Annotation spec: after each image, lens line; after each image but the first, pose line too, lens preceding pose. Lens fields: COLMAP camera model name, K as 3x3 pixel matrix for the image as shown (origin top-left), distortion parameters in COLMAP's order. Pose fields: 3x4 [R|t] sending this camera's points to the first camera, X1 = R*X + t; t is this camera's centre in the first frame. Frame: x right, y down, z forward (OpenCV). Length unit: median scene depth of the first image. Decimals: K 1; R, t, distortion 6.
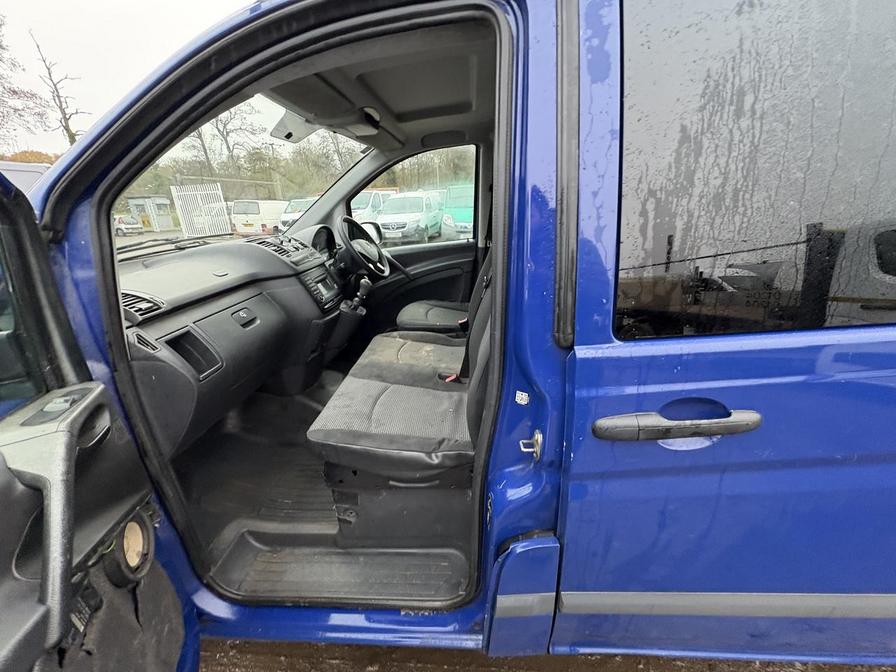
lens RADIAL K [[357.2, 0, 448.4], [0, 357.2, 337.7], [0, 0, 1]] dist [-0.000695, 0.000578]
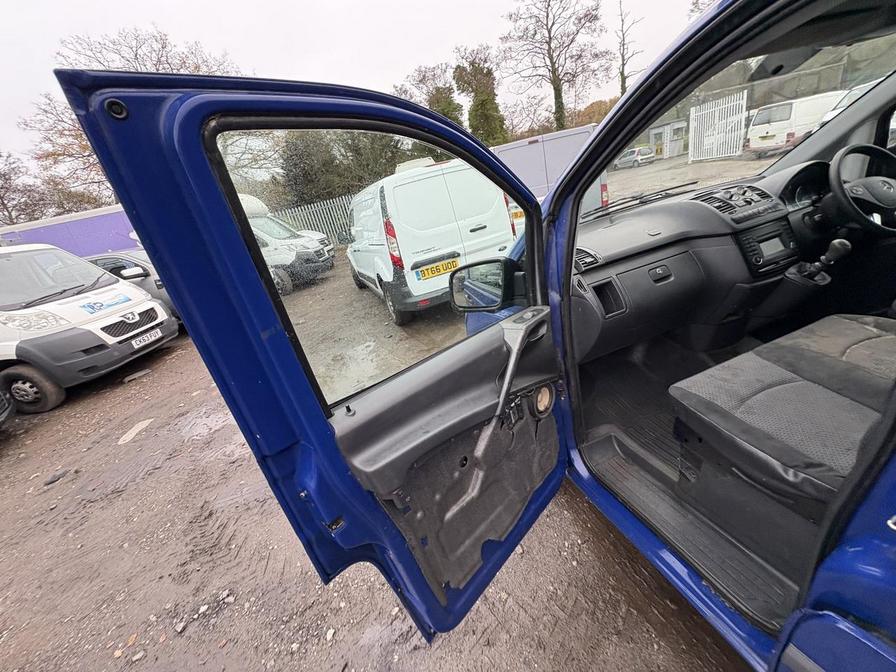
lens RADIAL K [[357.2, 0, 446.7], [0, 357.2, 337.4], [0, 0, 1]] dist [-0.000695, 0.000578]
pose [[0.383049, 0.306920, -0.871248, 0.243152], [-0.132520, 0.951689, 0.276994, -0.091632], [0.914173, 0.009356, 0.405217, -0.105238]]
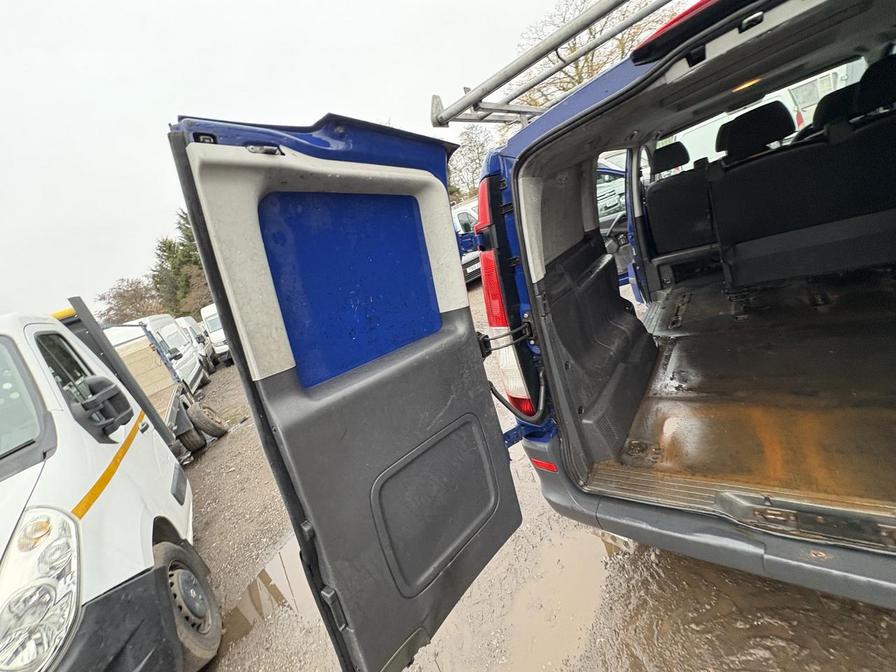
lens RADIAL K [[357.2, 0, 447.8], [0, 357.2, 339.0], [0, 0, 1]] dist [-0.000695, 0.000578]
pose [[-0.500849, 0.451668, -0.738340, 3.569345], [0.073767, 0.872217, 0.483525, -0.598754], [0.862385, 0.187708, -0.470167, 0.774612]]
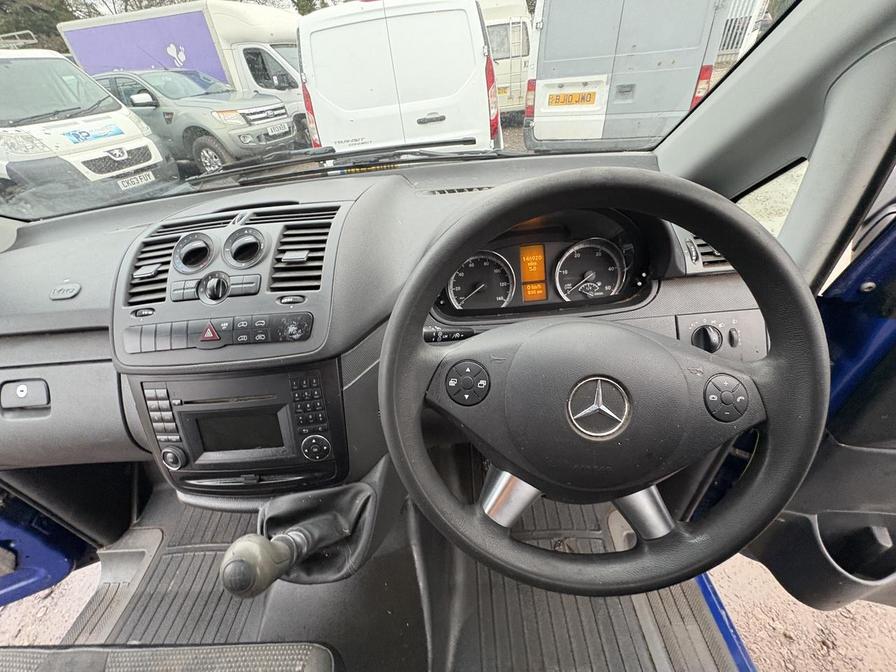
lens RADIAL K [[357.2, 0, 451.4], [0, 357.2, 338.3], [0, 0, 1]] dist [-0.000695, 0.000578]
pose [[0.062362, 0.645246, -0.761426, -0.213442], [-0.253502, 0.748131, 0.613218, -0.613438], [0.965323, 0.154781, 0.210226, 1.507900]]
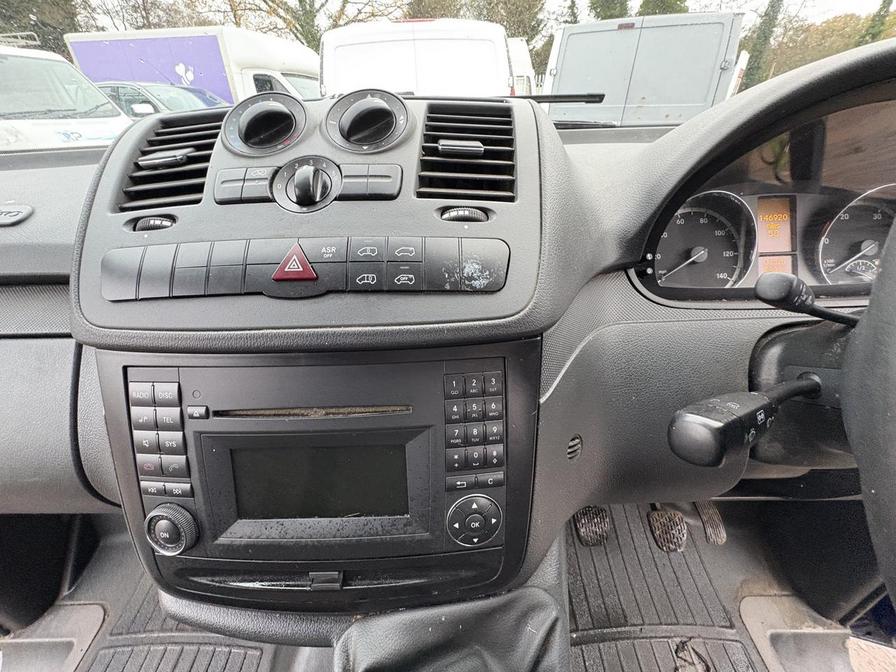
lens RADIAL K [[357.2, 0, 450.5], [0, 357.2, 339.1], [0, 0, 1]] dist [-0.000695, 0.000578]
pose [[0.070276, 0.570313, -0.818416, -0.361235], [-0.327052, 0.788268, 0.521221, -0.389802], [0.942390, 0.231035, 0.241918, 1.364954]]
